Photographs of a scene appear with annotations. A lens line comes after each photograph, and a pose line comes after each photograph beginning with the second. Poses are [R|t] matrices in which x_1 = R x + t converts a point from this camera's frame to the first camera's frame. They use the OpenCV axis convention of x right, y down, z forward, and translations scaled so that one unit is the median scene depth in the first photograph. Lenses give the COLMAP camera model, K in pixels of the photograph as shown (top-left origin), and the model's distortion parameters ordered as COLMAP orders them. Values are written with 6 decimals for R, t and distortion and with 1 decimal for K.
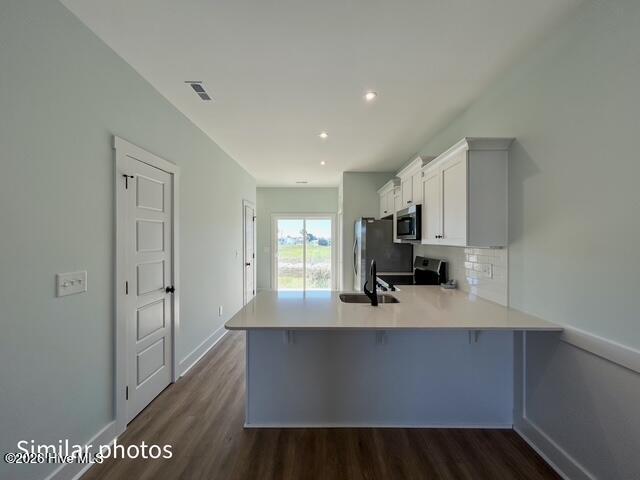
lens RADIAL K [[257.3, 0, 320.0], [0, 257.3, 240.0], [0, 0, 1]] dist [-0.000960, 0.000202]
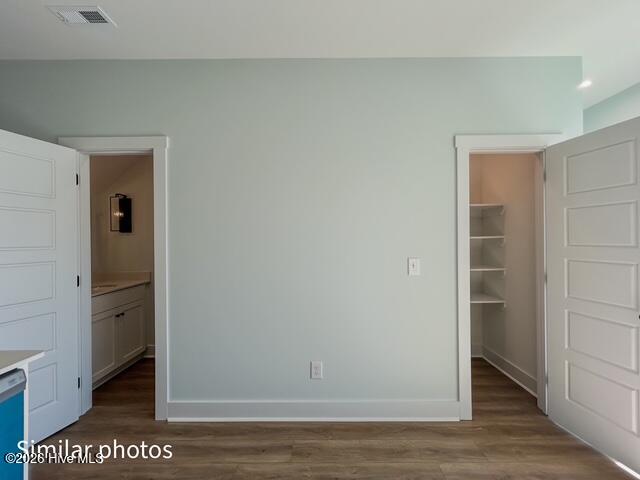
lens RADIAL K [[254.3, 0, 323.2], [0, 254.3, 242.1], [0, 0, 1]] dist [0.000981, 0.000124]
pose [[0.000099, 0.026883, -0.999639, 0.123907], [-0.004325, 0.999629, 0.026883, -0.003852], [0.999991, 0.004321, 0.000215, 0.971798]]
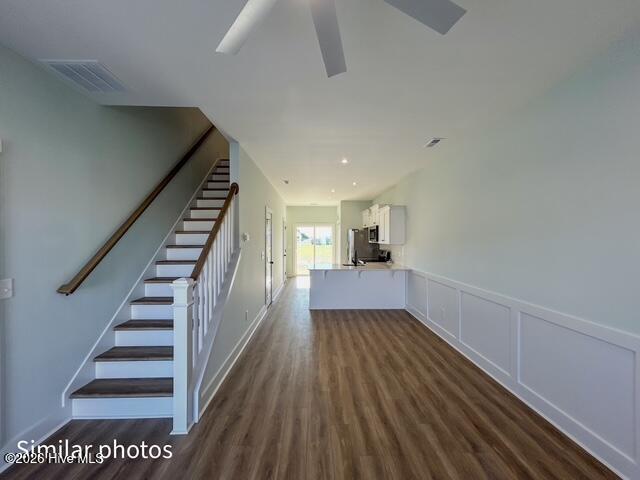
lens RADIAL K [[257.3, 0, 320.0], [0, 257.3, 240.0], [0, 0, 1]] dist [-0.000960, 0.000202]
pose [[0.999529, -0.000250, 0.030689, -0.128910], [0.000137, 0.999993, 0.003703, -0.016230], [-0.030690, -0.003697, 0.999522, -0.882012]]
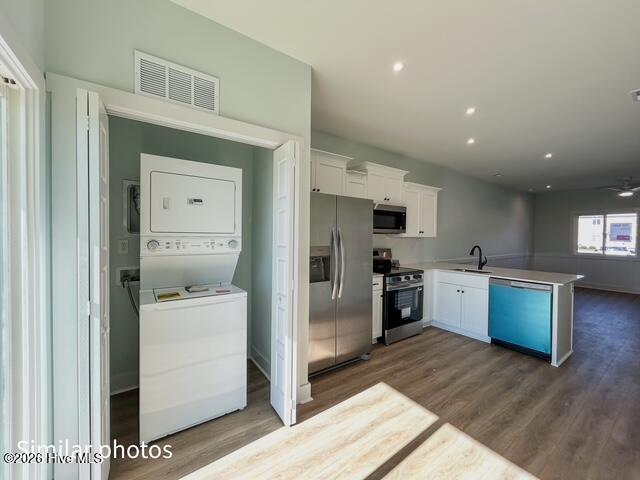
lens RADIAL K [[257.3, 0, 320.0], [0, 257.3, 240.0], [0, 0, 1]] dist [-0.000960, 0.000202]
pose [[-0.571119, -0.023213, 0.820539, -0.341518], [-0.010280, 0.999724, 0.021127, 0.005912], [-0.820803, 0.003631, -0.571200, 1.588898]]
